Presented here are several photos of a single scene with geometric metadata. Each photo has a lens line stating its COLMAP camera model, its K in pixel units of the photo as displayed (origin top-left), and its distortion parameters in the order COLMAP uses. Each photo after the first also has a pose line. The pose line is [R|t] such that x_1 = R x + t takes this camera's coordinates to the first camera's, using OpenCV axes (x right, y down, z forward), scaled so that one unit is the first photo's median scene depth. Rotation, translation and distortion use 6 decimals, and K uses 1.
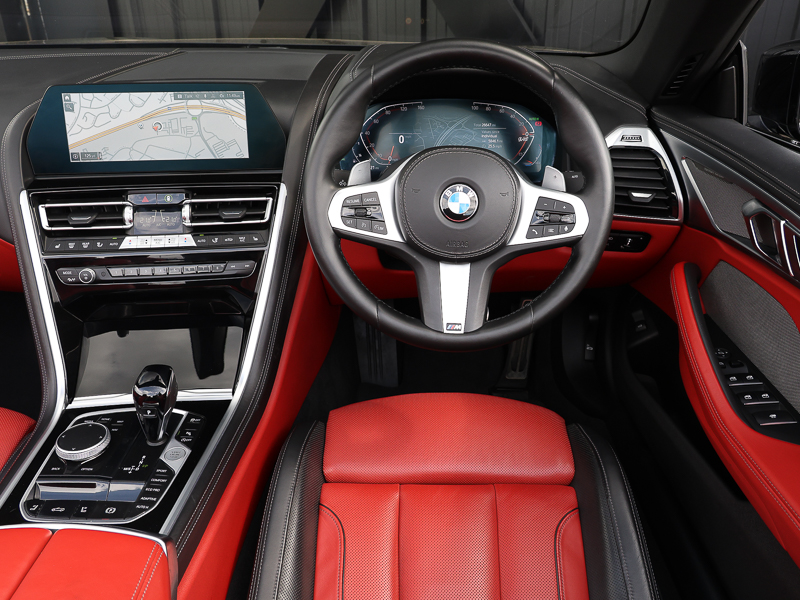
lens RADIAL K [[654.2, 0, 400.0], [0, 654.2, 300.0], [0, 0, 1]] dist [0.006341, 0.002230]
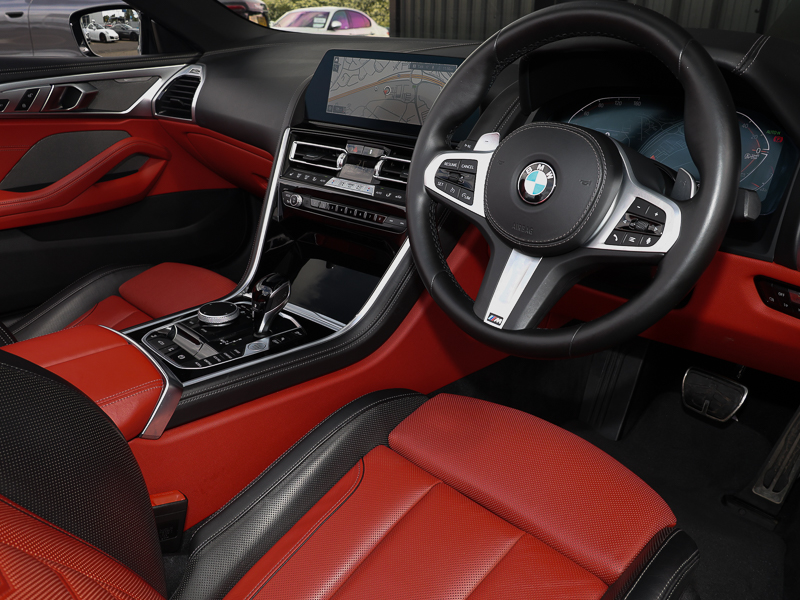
lens RADIAL K [[654.2, 0, 400.0], [0, 654.2, 300.0], [0, 0, 1]] dist [0.006341, 0.002230]
pose [[0.723514, 0.286706, -0.627955, 0.479214], [-0.331030, 0.942355, 0.048847, 0.014416], [0.605761, 0.172530, 0.776715, 0.204221]]
